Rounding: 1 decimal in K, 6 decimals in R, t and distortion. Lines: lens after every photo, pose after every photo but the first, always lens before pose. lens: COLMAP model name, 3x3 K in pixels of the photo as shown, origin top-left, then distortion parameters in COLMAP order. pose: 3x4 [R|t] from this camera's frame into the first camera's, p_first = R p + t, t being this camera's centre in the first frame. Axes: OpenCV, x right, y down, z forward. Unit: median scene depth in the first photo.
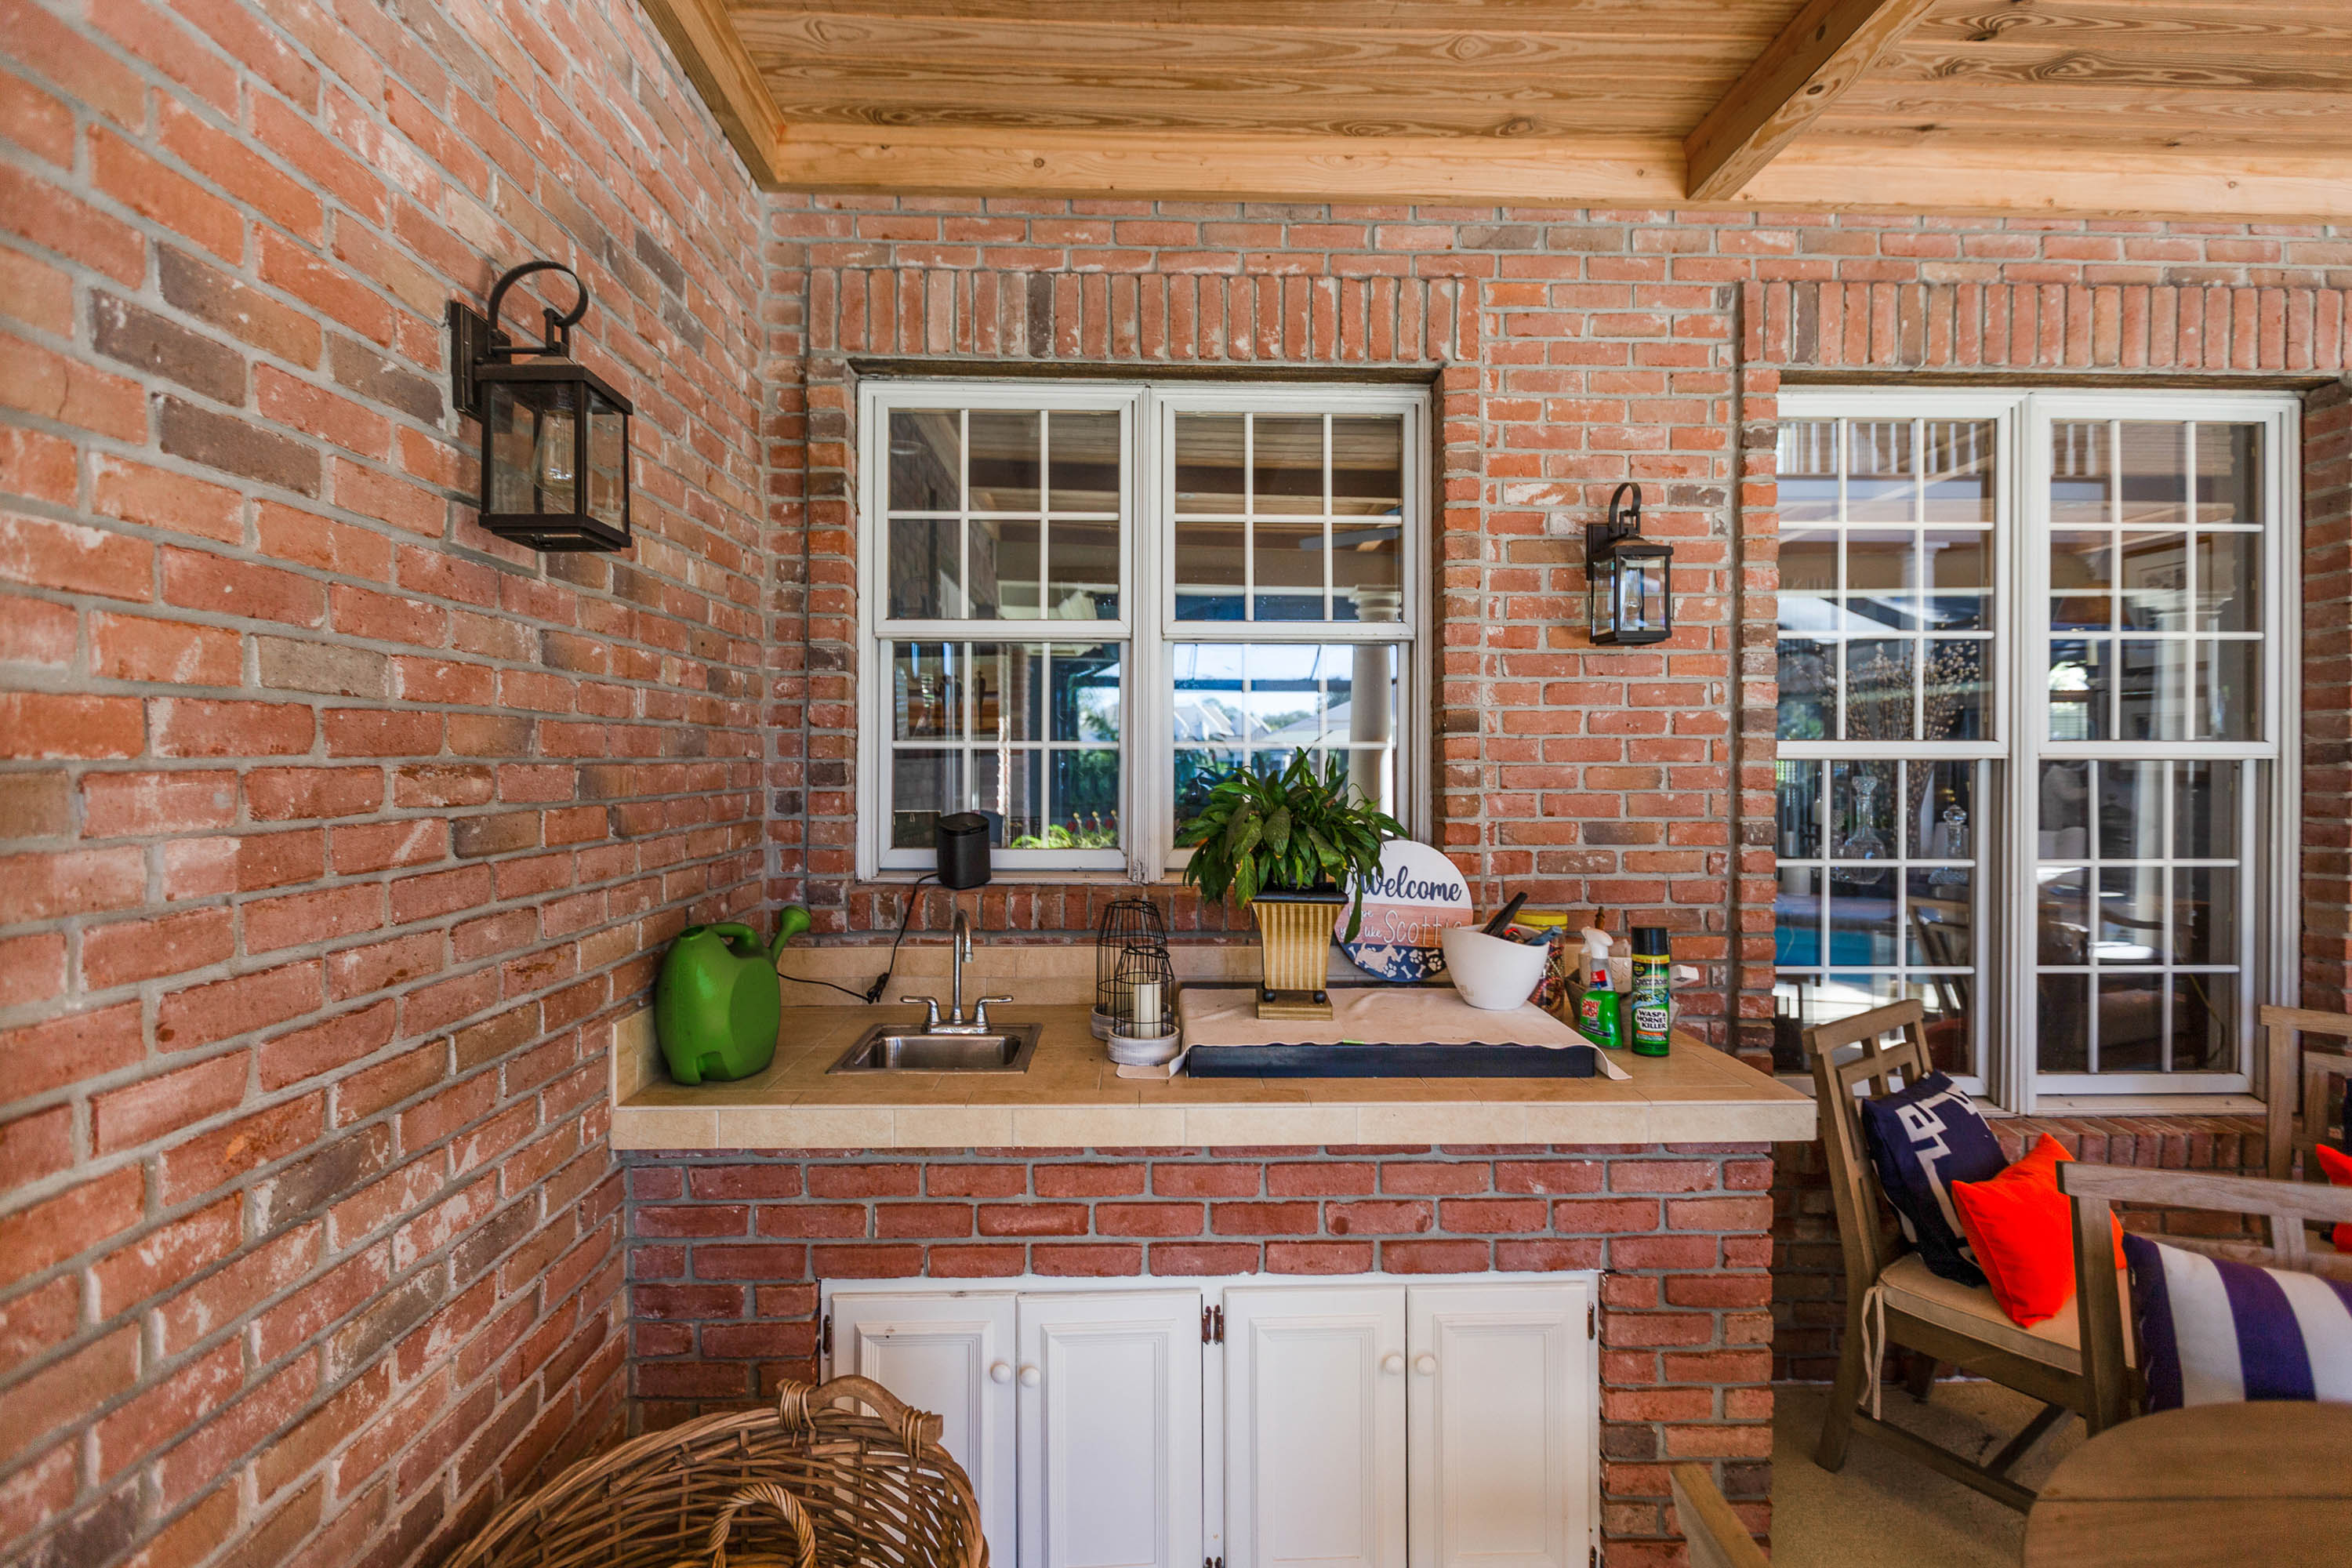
lens RADIAL K [[1062.0, 0, 1169.4], [0, 1062.0, 768.9], [0, 0, 1]] dist [0.004073, -0.002799]
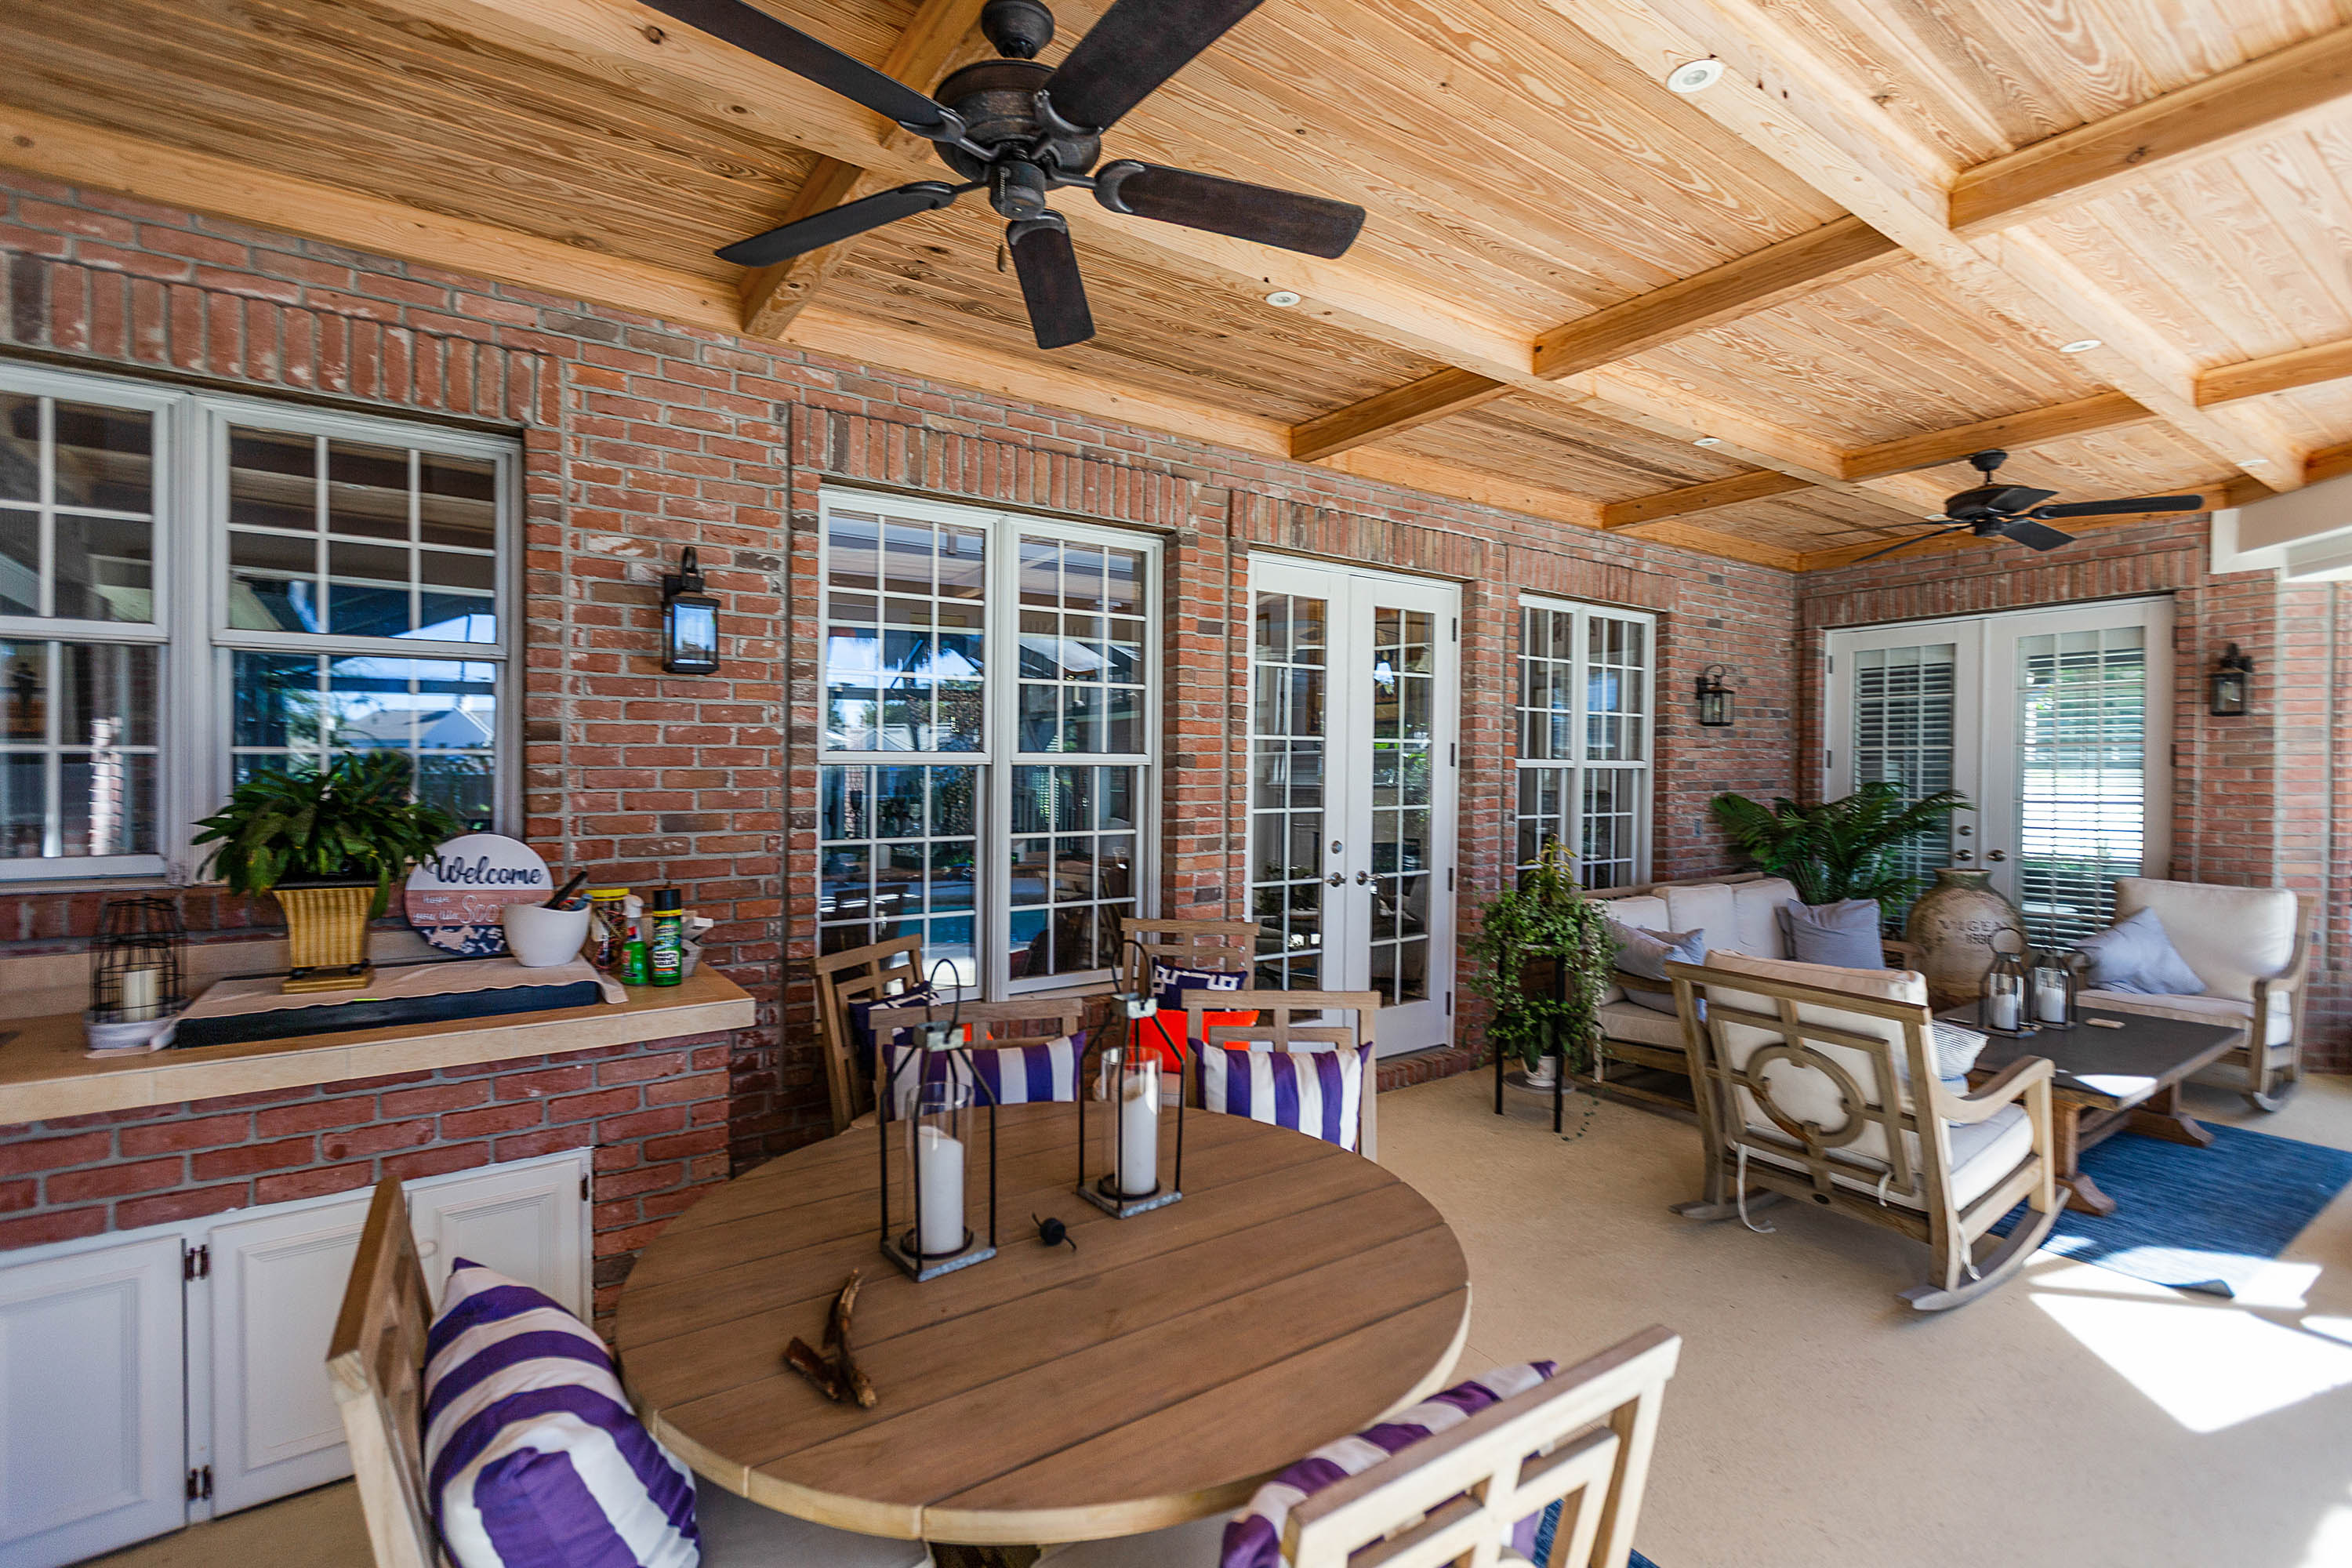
lens RADIAL K [[1062.0, 0, 1183.1], [0, 1062.0, 783.5], [0, 0, 1]] dist [0.004073, -0.002799]
pose [[0.832966, -0.007576, 0.553273, 0.211745], [0.006876, 0.999971, 0.003341, 0.014007], [-0.553282, 0.001021, 0.832994, -0.374766]]
